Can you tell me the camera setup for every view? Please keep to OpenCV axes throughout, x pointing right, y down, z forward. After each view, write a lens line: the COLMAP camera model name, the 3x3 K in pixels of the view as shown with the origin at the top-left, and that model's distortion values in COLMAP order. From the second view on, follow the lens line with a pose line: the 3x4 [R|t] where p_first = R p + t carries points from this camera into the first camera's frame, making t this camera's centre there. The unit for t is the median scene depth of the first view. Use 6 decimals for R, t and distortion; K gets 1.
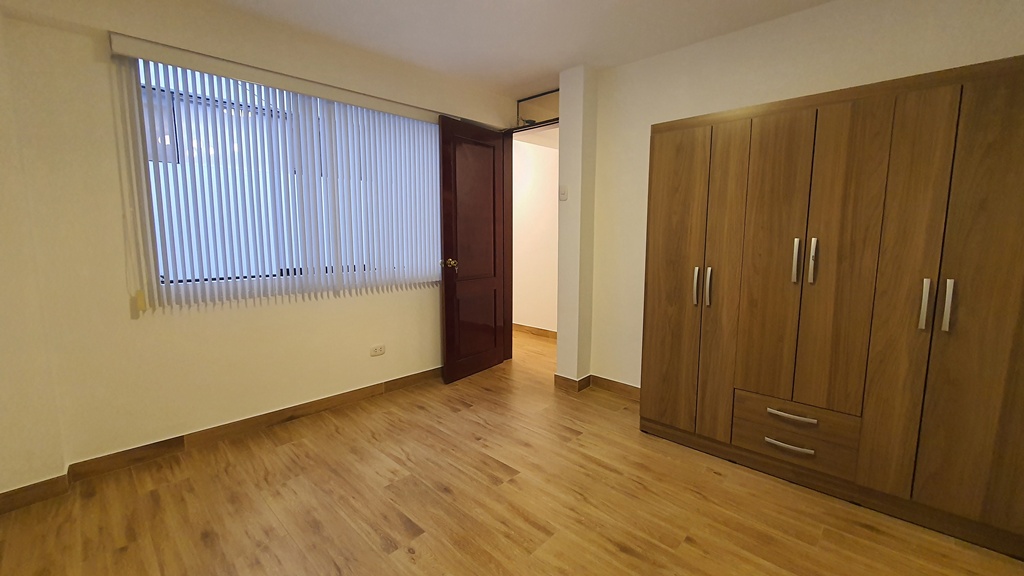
lens RADIAL K [[409.0, 0, 515.2], [0, 409.0, 287.6], [0, 0, 1]] dist [0.001286, -0.002933]
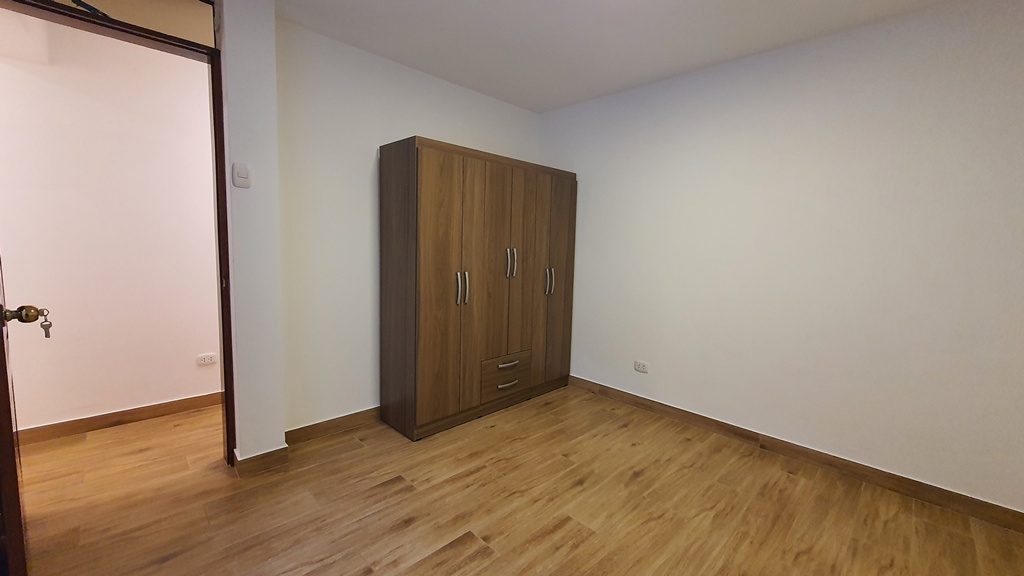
lens RADIAL K [[409.0, 0, 515.5], [0, 409.0, 287.8], [0, 0, 1]] dist [0.001286, -0.002933]
pose [[0.042894, -0.113296, 0.992635, -0.778882], [0.099861, 0.989060, 0.108572, -0.127194], [-0.994076, 0.094469, 0.053739, 0.832779]]
